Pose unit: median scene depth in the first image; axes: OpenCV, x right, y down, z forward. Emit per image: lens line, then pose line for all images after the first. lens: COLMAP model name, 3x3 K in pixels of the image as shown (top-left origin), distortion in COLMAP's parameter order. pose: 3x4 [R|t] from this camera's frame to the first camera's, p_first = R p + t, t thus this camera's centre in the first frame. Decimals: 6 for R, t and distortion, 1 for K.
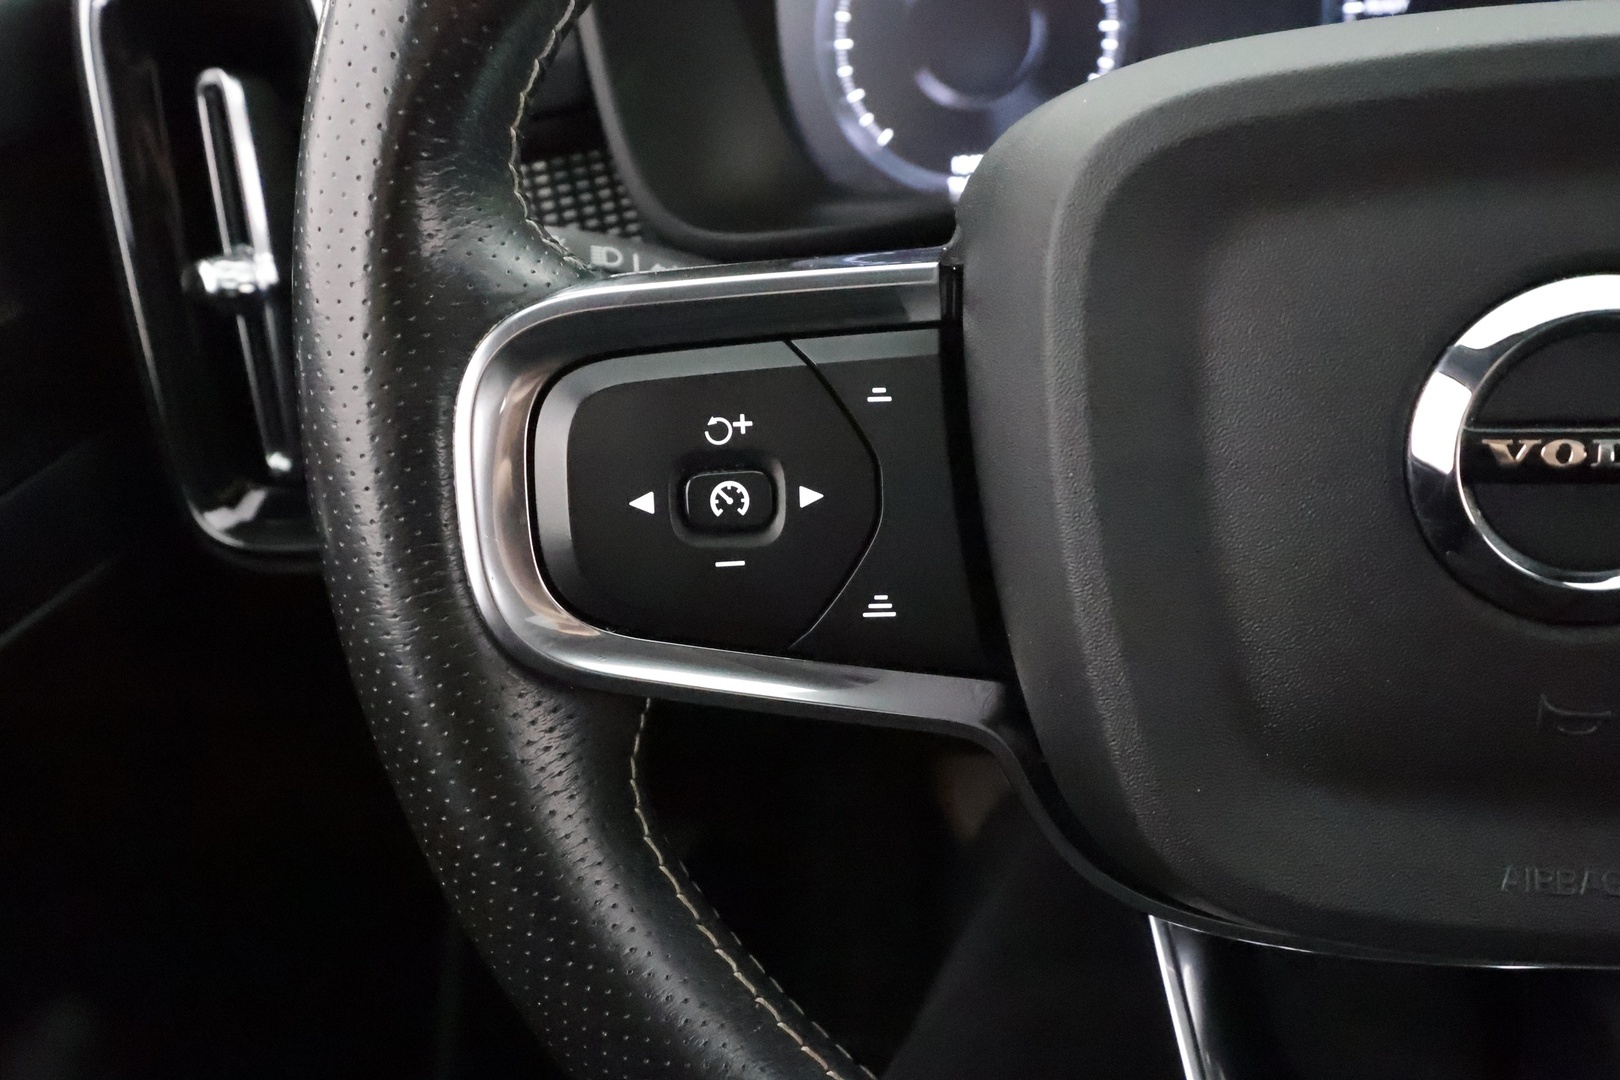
lens RADIAL K [[1274.5, 0, 808.5], [0, 1274.5, 541.3], [0, 0, 1]] dist [0.006484, 0.005432]
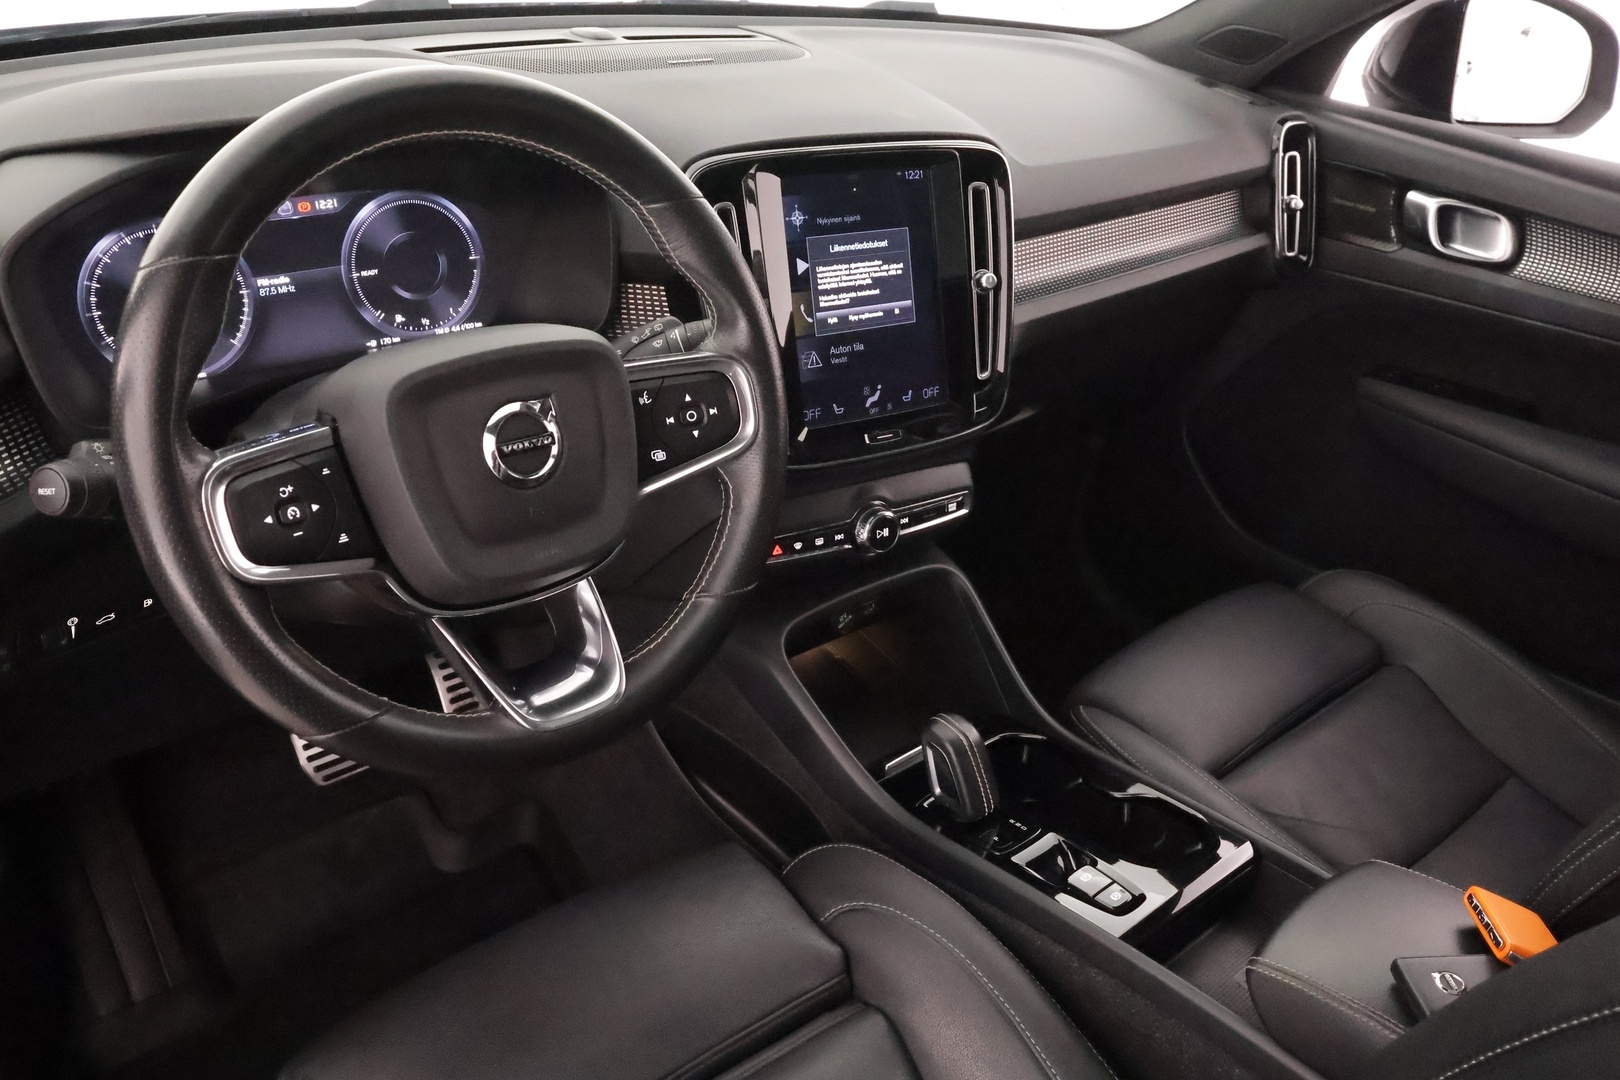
lens RADIAL K [[1274.5, 0, 805.0], [0, 1274.5, 549.3], [0, 0, 1]] dist [0.006484, 0.005432]
pose [[0.673192, -0.241336, 0.698977, -1.381953], [0.272927, 0.959596, 0.068461, 0.173925], [-0.687258, 0.144682, 0.711859, -1.995691]]
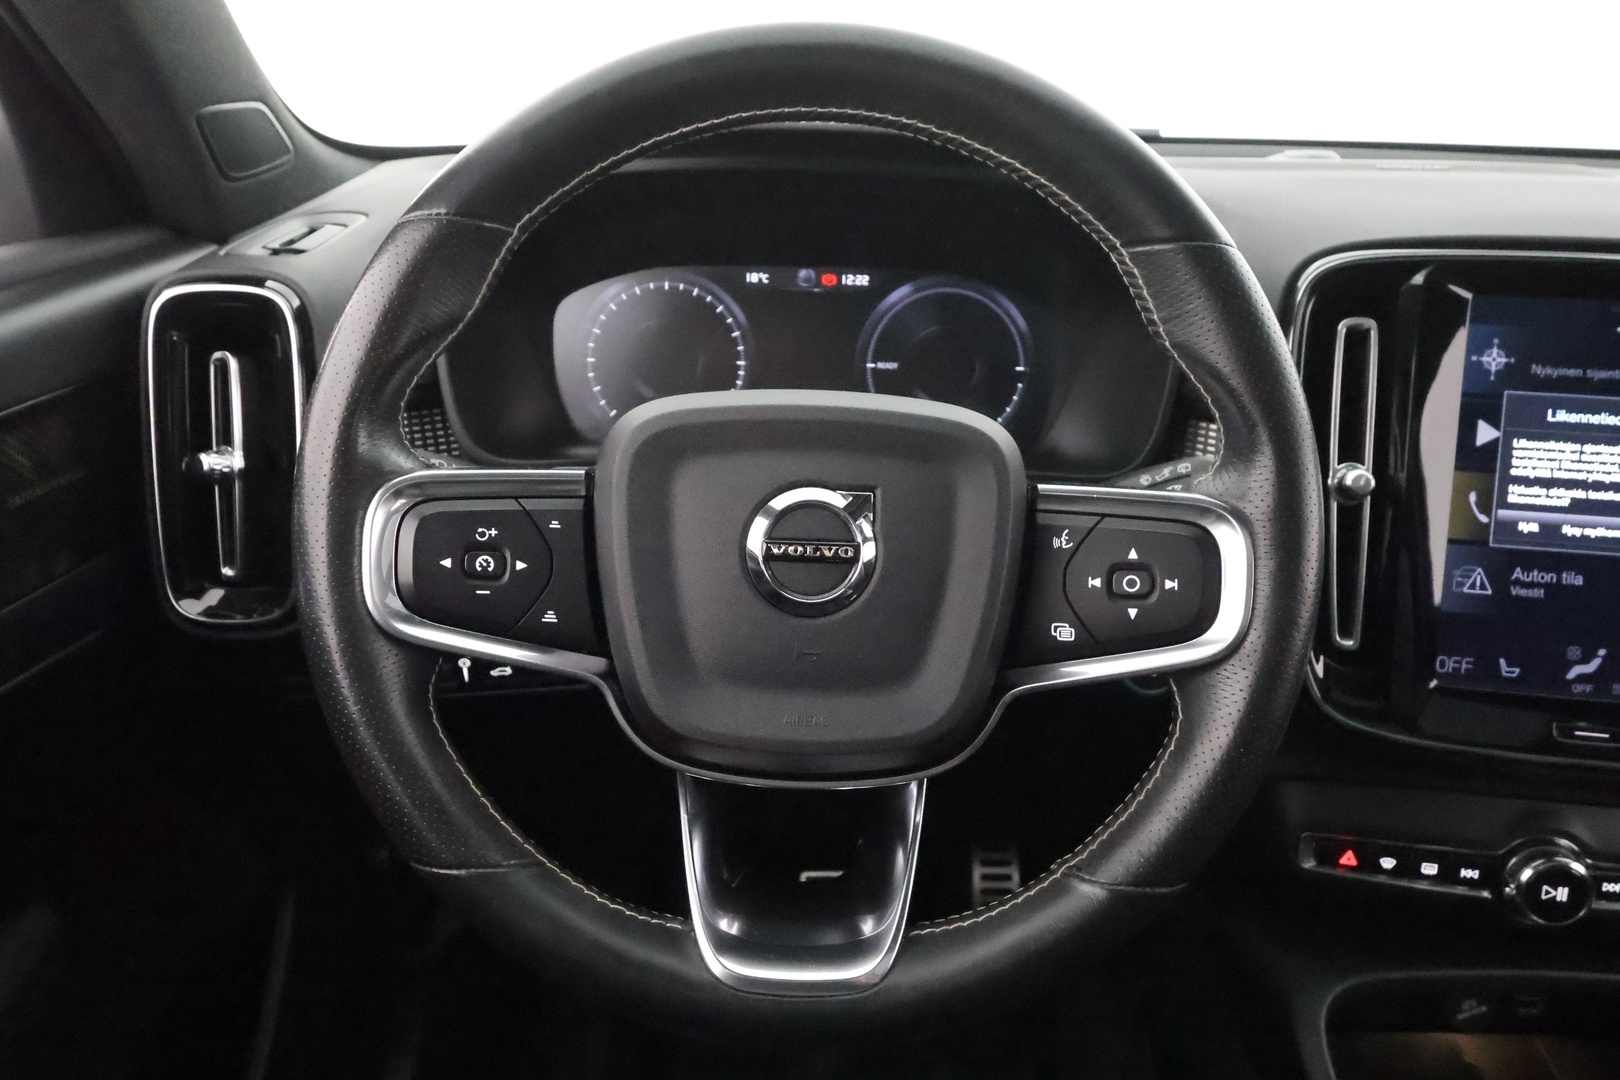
lens RADIAL K [[1167.6, 0, 803.6], [0, 1167.6, 549.8], [0, 0, 1]] dist [-0.001625, 0.008611]
pose [[0.986480, 0.058756, 0.152987, 0.179813], [-0.029744, 0.982206, -0.185436, 0.312094], [-0.161161, 0.178378, 0.970674, -1.132362]]
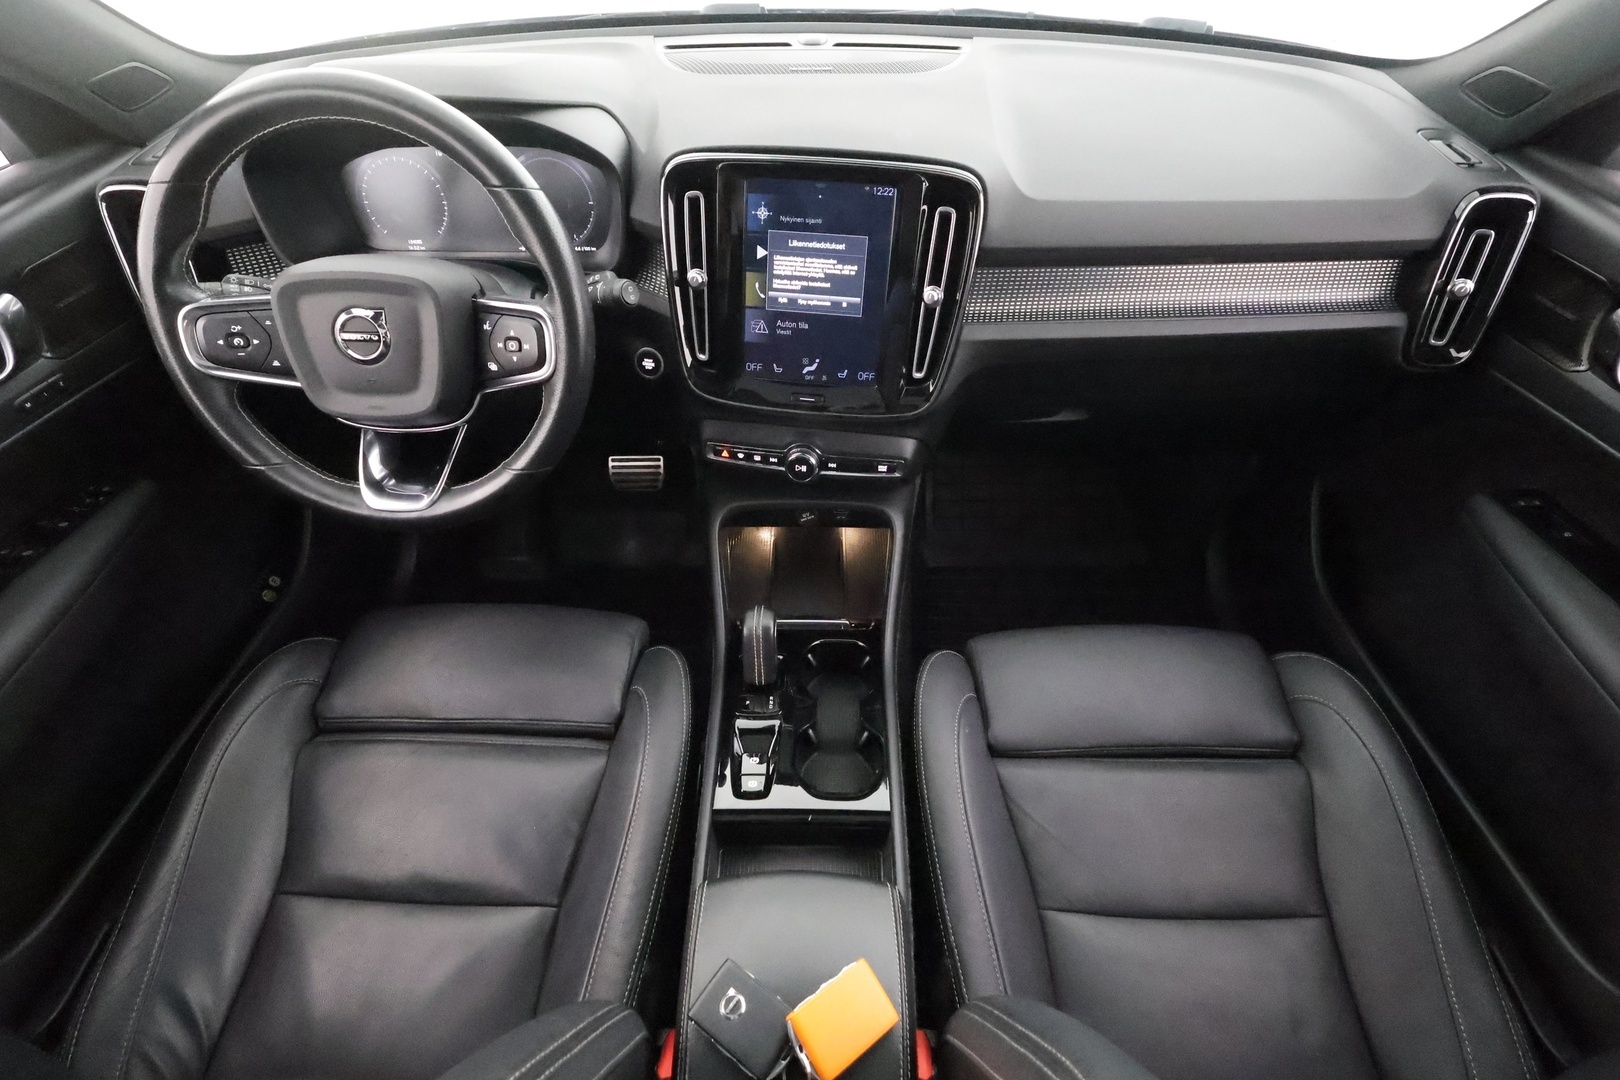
lens RADIAL K [[748.0, 0, 803.8], [0, 748.0, 545.4], [0, 0, 1]] dist [-0.002019, -0.000093]
pose [[0.990212, -0.012480, 0.139009, 1.849322], [-0.017592, 0.976890, 0.213016, 0.092639], [-0.138455, -0.213377, 0.967109, -2.570984]]
